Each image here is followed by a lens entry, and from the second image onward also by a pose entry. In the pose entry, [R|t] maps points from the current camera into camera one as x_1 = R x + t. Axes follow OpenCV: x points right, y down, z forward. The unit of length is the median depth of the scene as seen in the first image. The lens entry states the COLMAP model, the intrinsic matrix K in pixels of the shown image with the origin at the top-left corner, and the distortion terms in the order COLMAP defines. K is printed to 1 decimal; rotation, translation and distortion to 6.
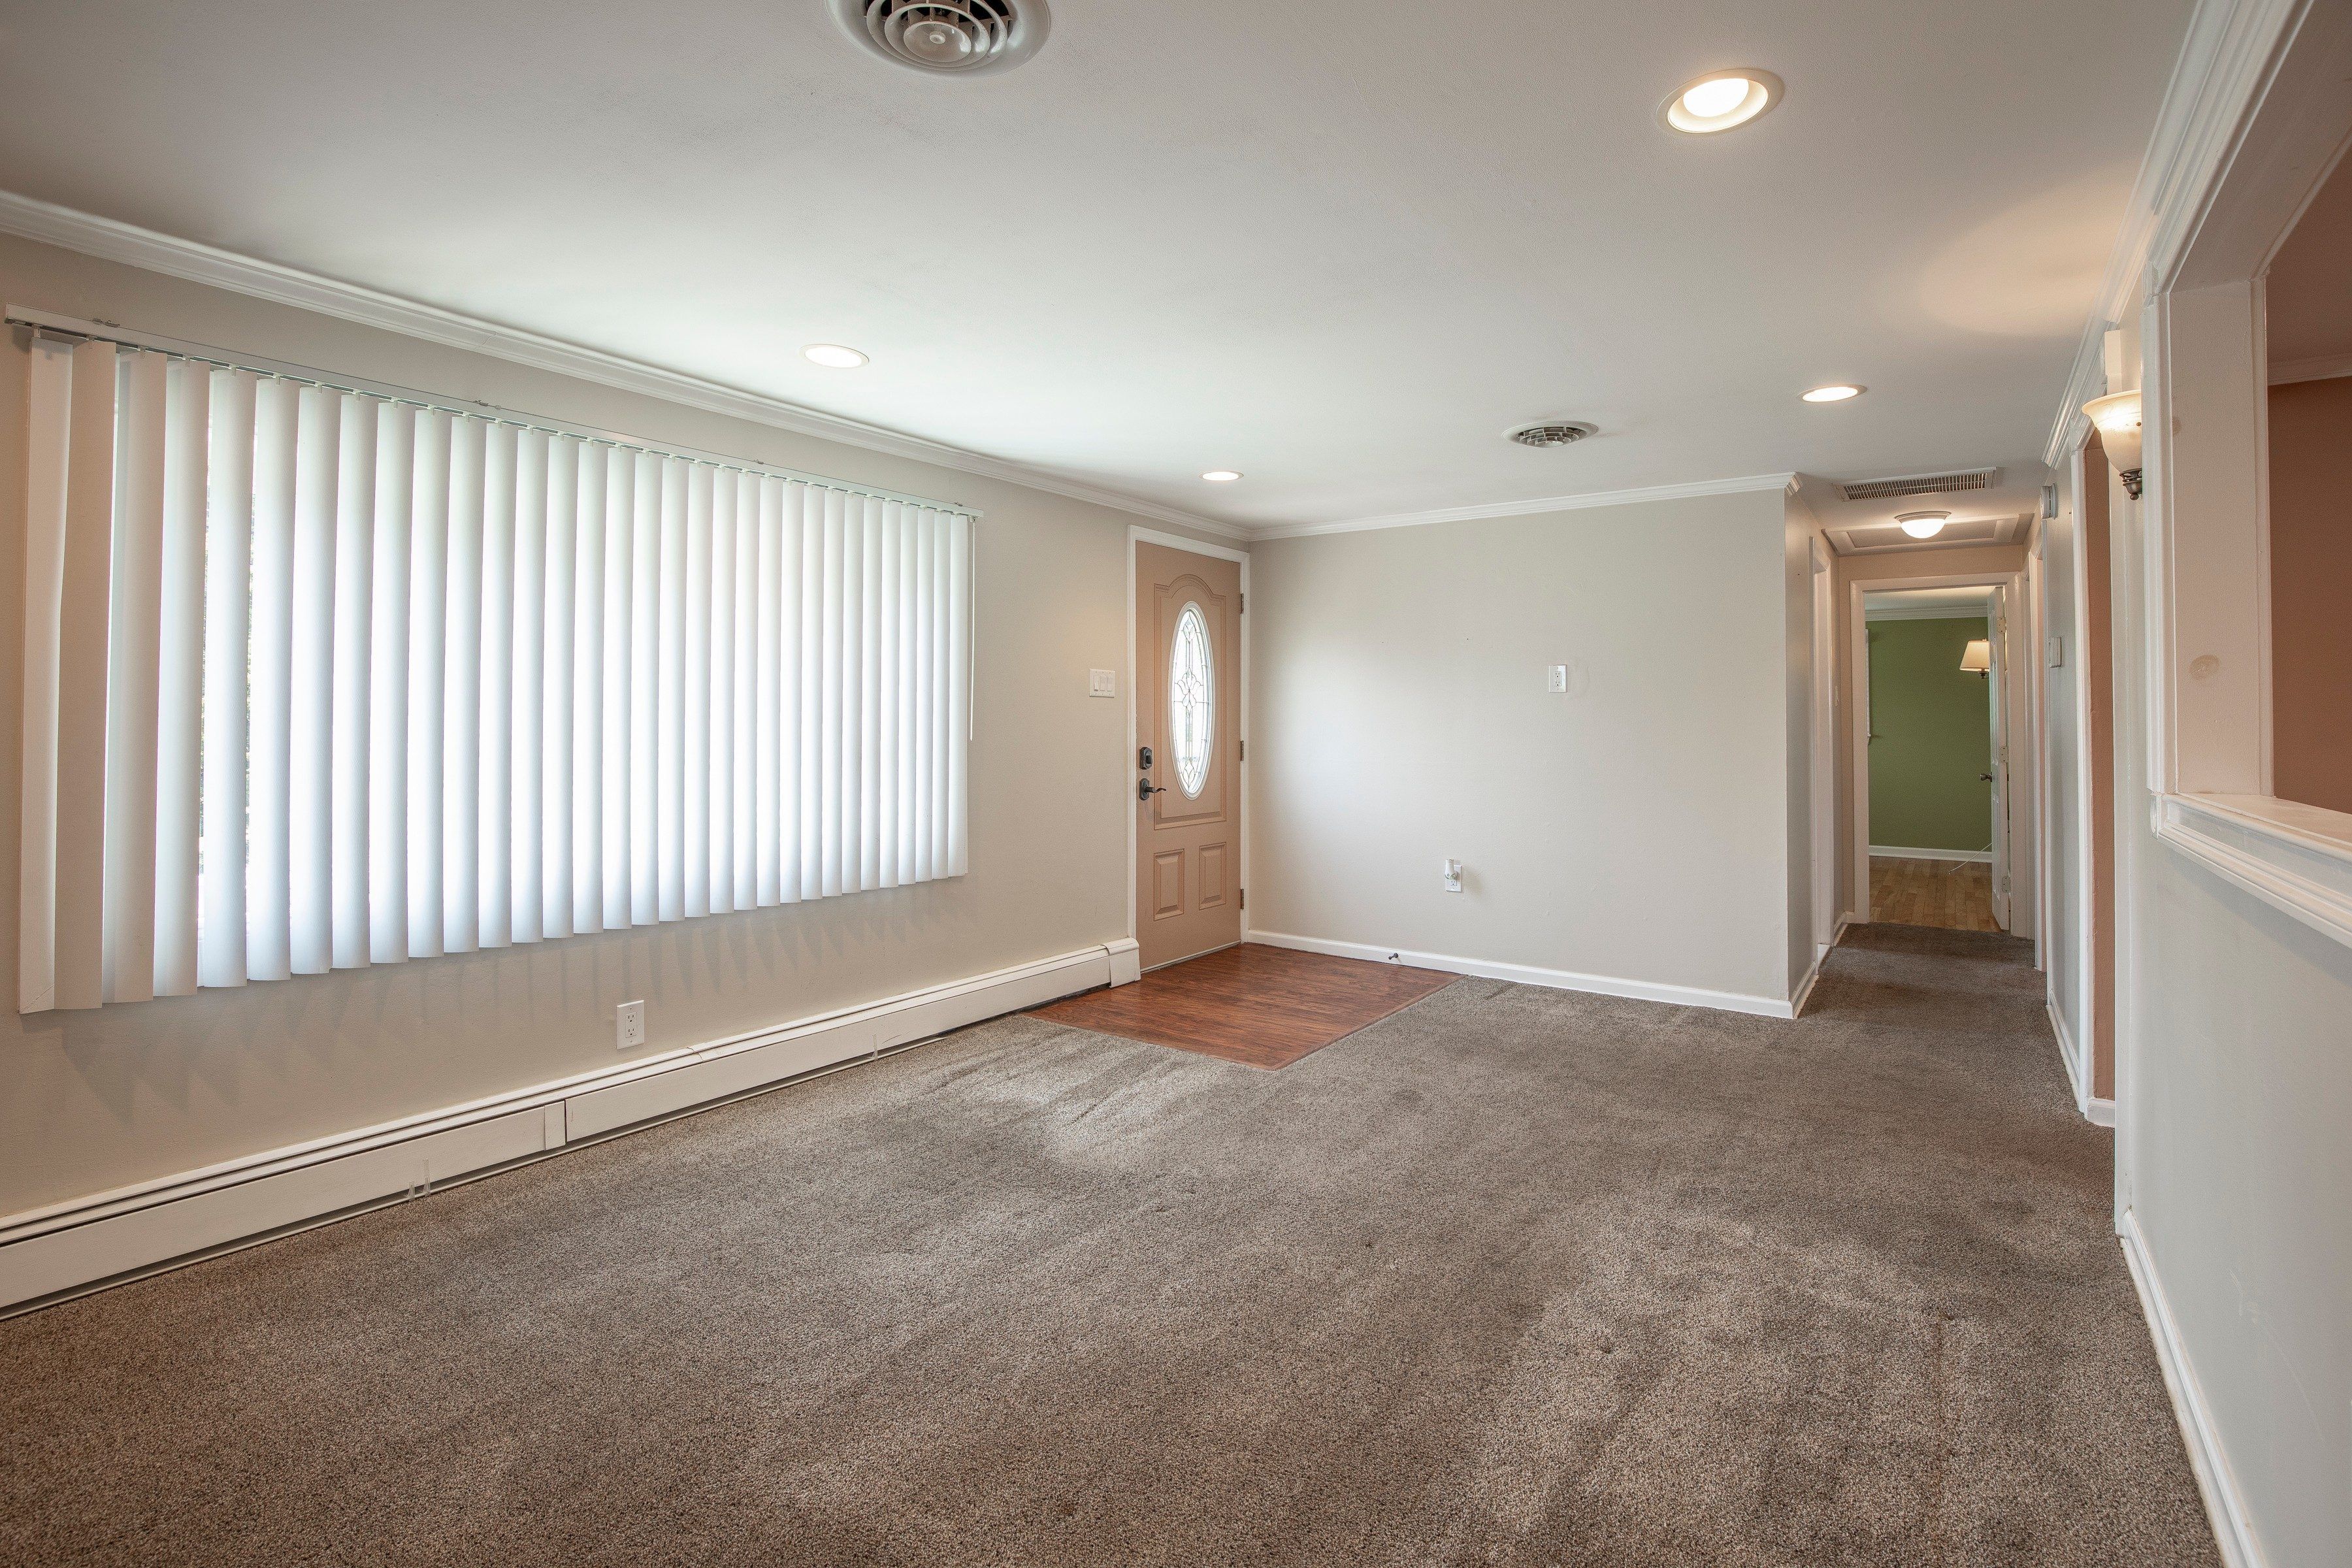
lens RADIAL K [[1121.2, 0, 1179.9], [0, 1121.2, 708.7], [0, 0, 1]] dist [-0.031883, 0.000310]
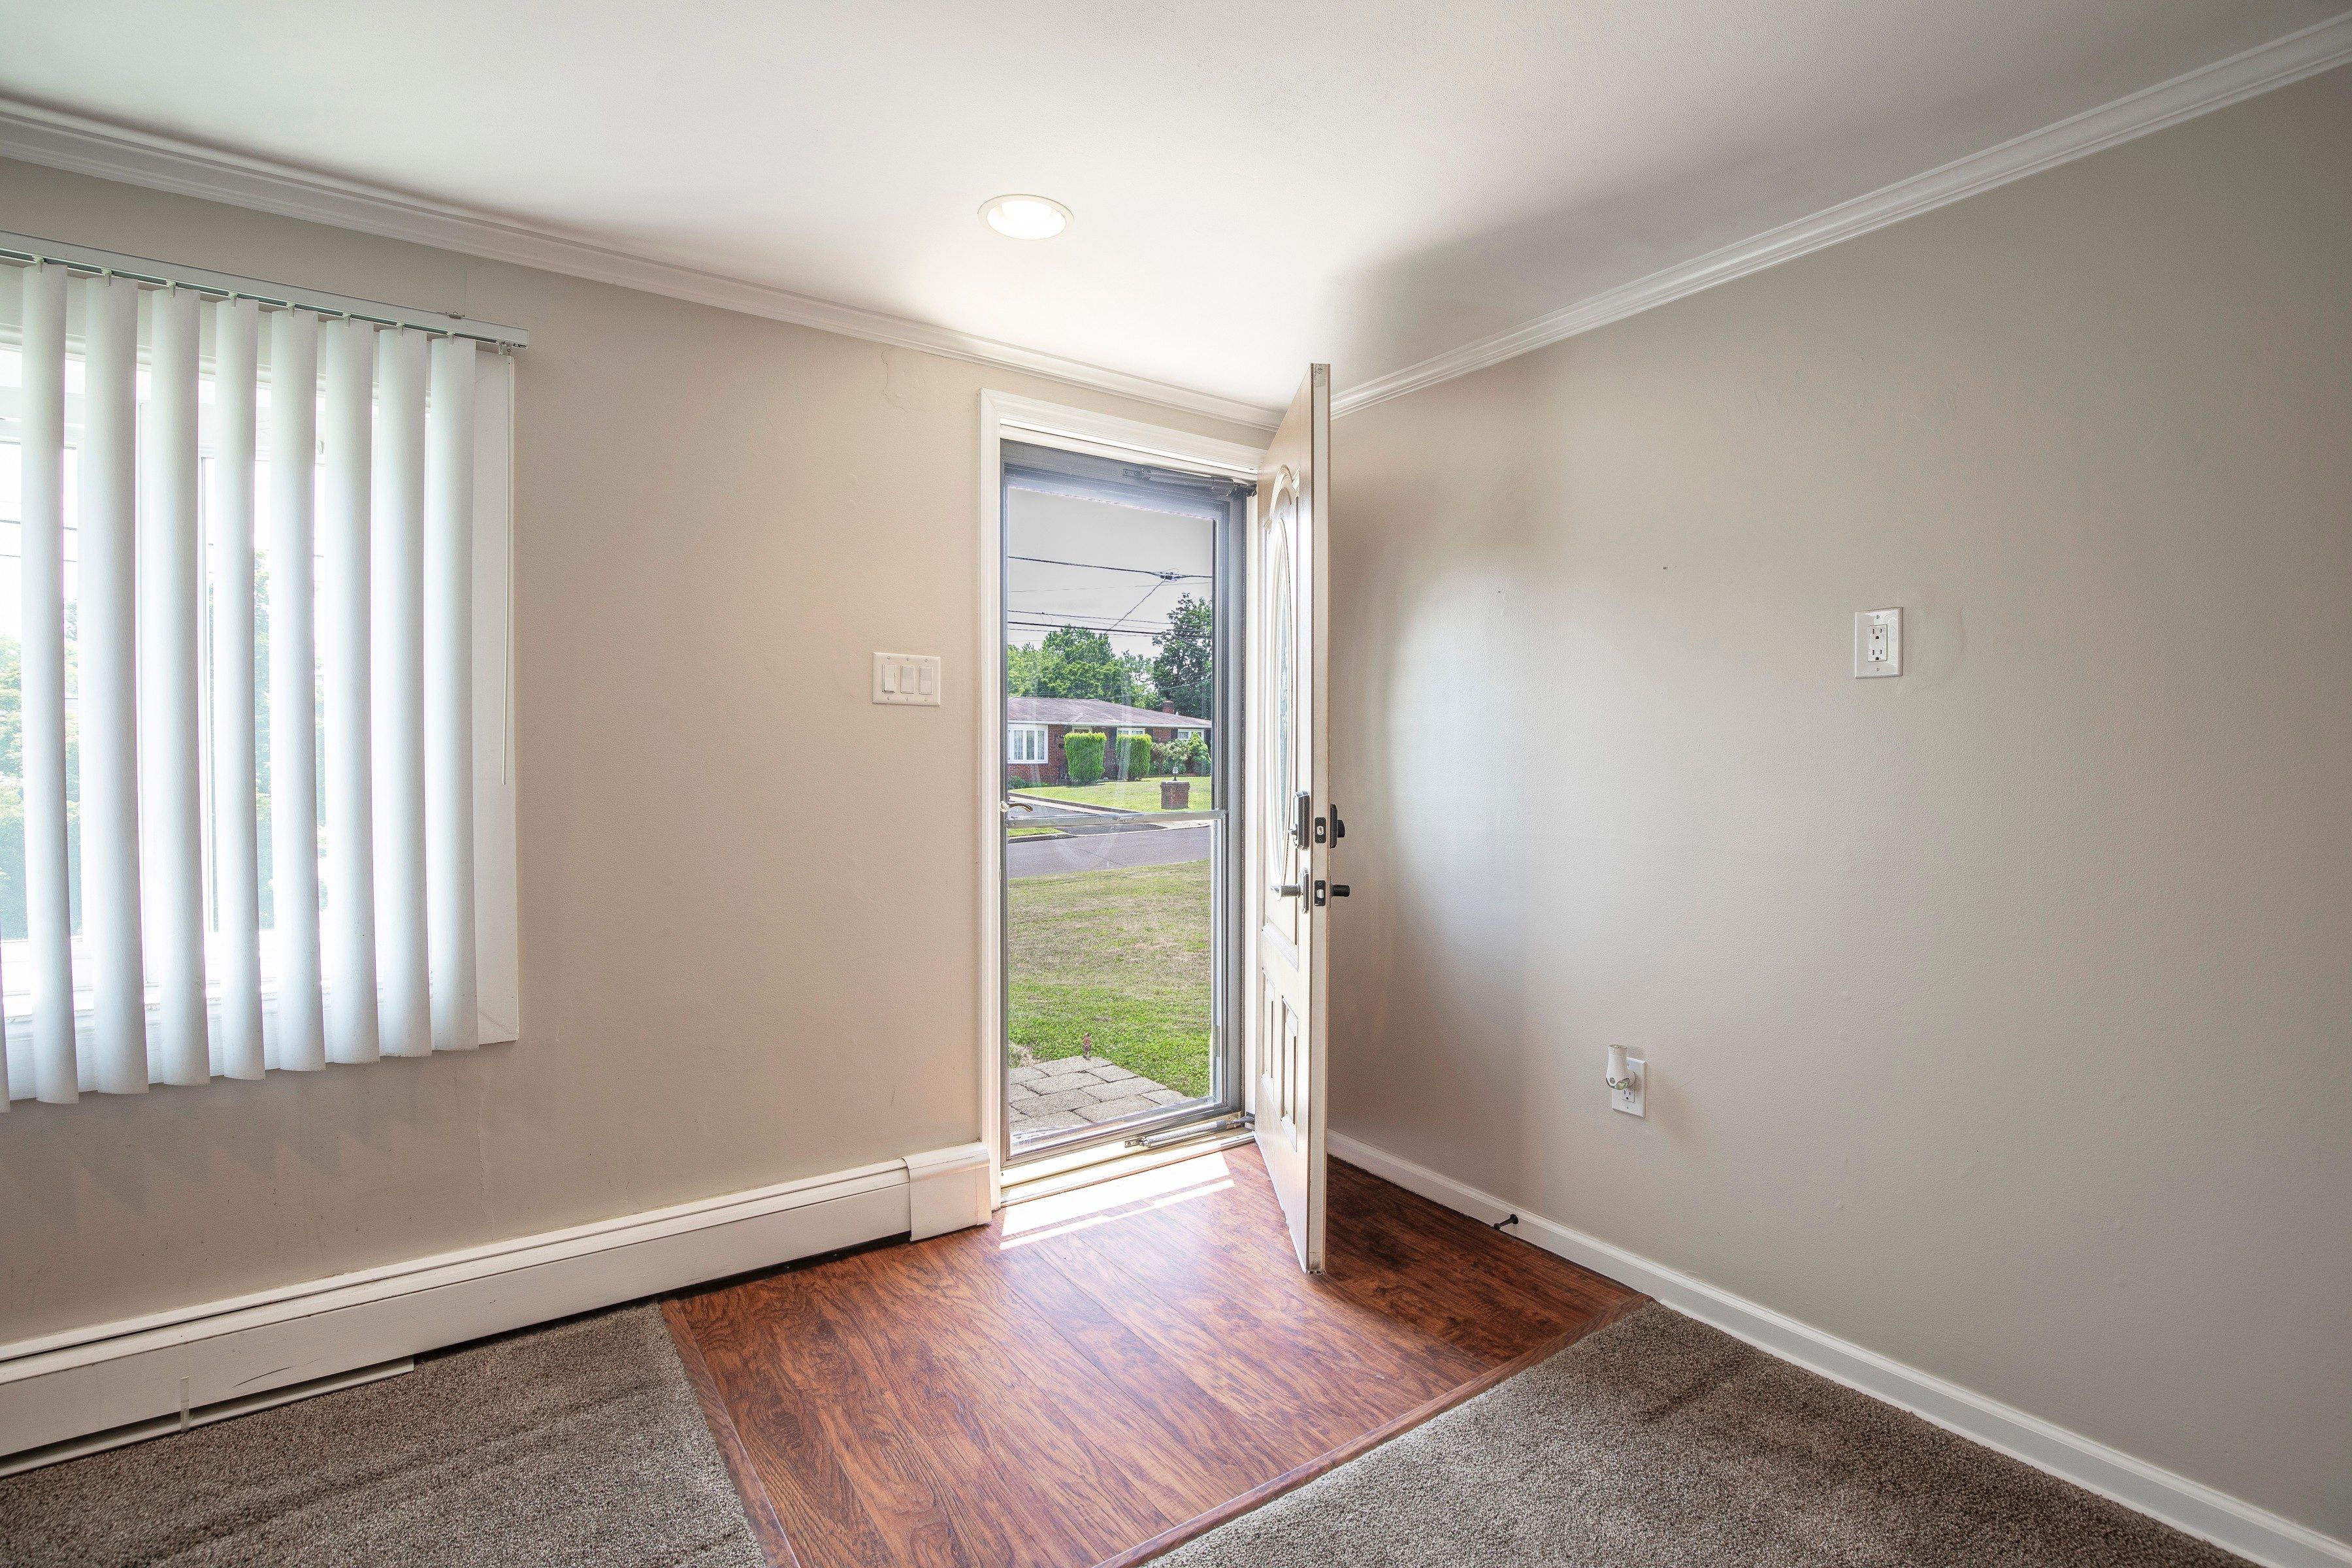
lens RADIAL K [[1087.1, 0, 1183.7], [0, 1087.1, 768.5], [0, 0, 1]] dist [-0.034246, 0.007698]
pose [[0.939347, 0.002356, -0.342960, 0.240165], [0.007050, 0.999632, 0.026178, 0.007280], [0.342896, -0.027009, 0.938985, 0.556410]]
